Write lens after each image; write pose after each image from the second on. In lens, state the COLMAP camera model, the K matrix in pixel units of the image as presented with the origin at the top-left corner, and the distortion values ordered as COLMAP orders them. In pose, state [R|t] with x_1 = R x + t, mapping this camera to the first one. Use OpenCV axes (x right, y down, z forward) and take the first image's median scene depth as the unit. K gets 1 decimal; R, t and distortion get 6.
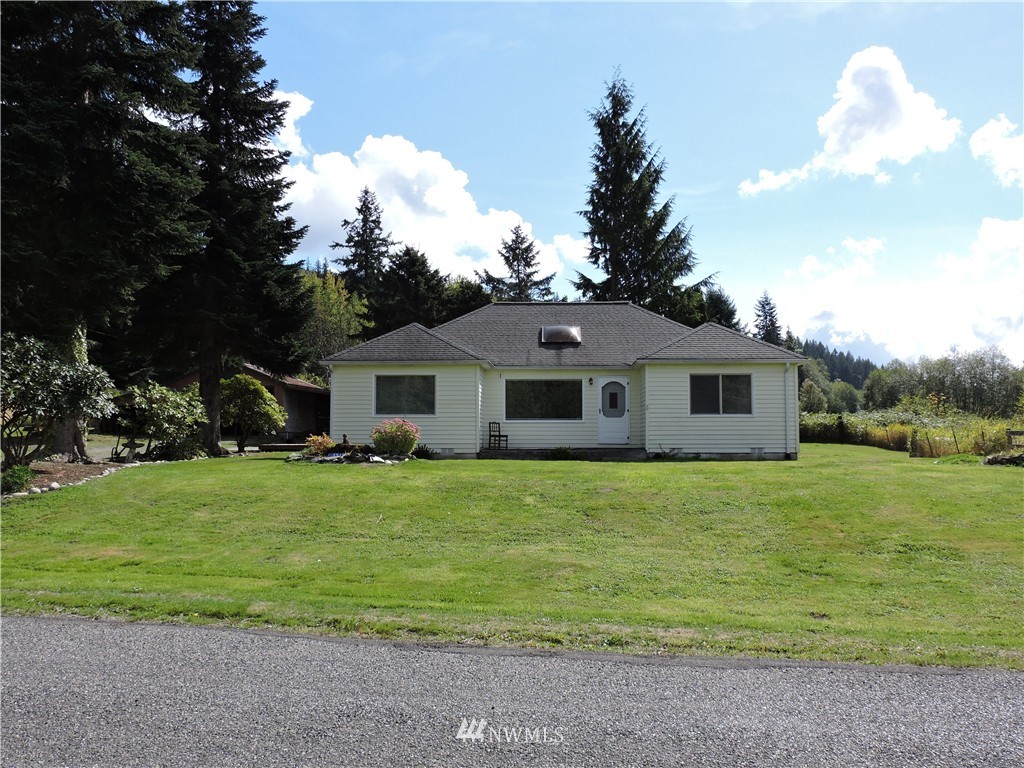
lens RADIAL K [[887.2, 0, 512.0], [0, 887.2, 384.0], [0, 0, 1]] dist [0.002863, 0.000057]
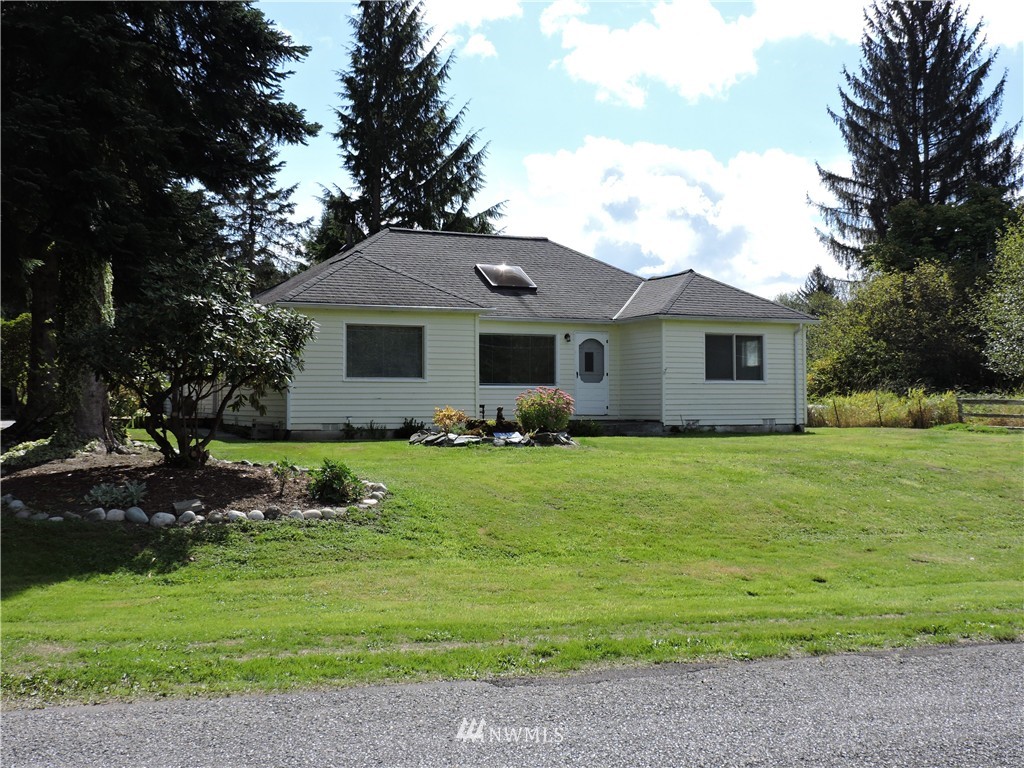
lens RADIAL K [[1209.4, 0, 533.3], [0, 1209.4, 323.2], [0, 0, 1]] dist [-0.017056, -0.017690]
pose [[0.883393, 0.029074, 0.467730, -0.451816], [-0.024506, 0.999574, -0.015849, 0.001720], [-0.467992, 0.002538, 0.883729, 0.046134]]
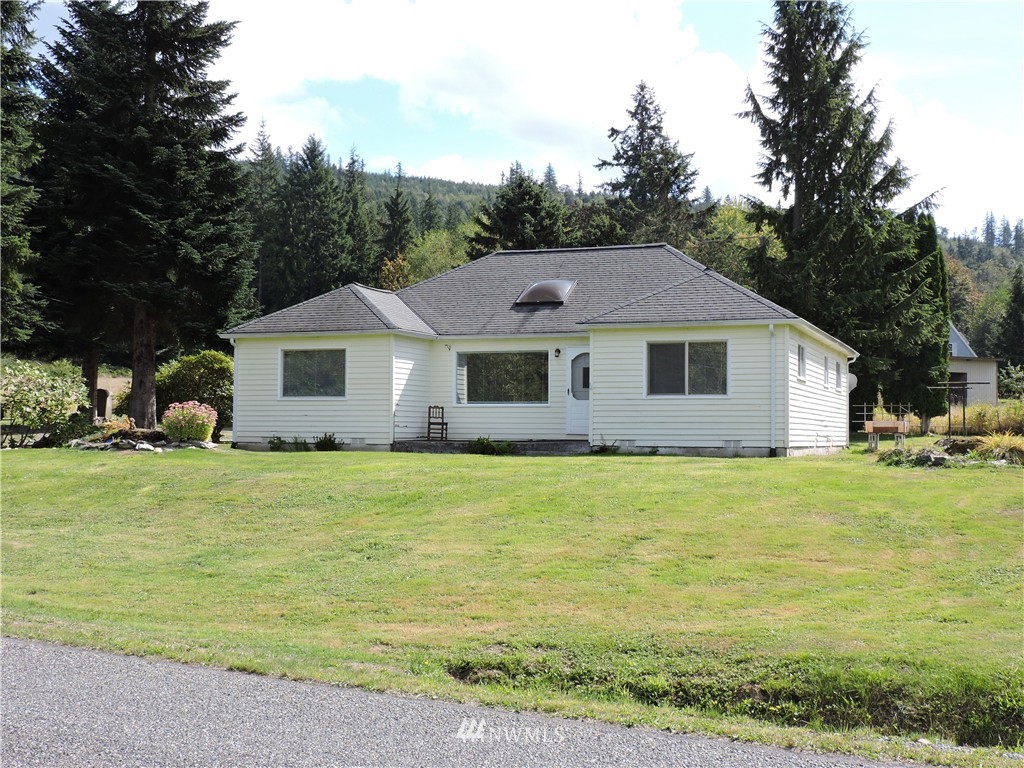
lens RADIAL K [[1270.6, 0, 512.0], [0, 1270.6, 384.0], [0, 0, 1]] dist [-0.027482, 0.022639]
pose [[0.948220, -0.006589, -0.317545, 0.401521], [0.013936, 0.999685, 0.020873, 0.000328], [0.317307, -0.024218, 0.948014, -0.058277]]
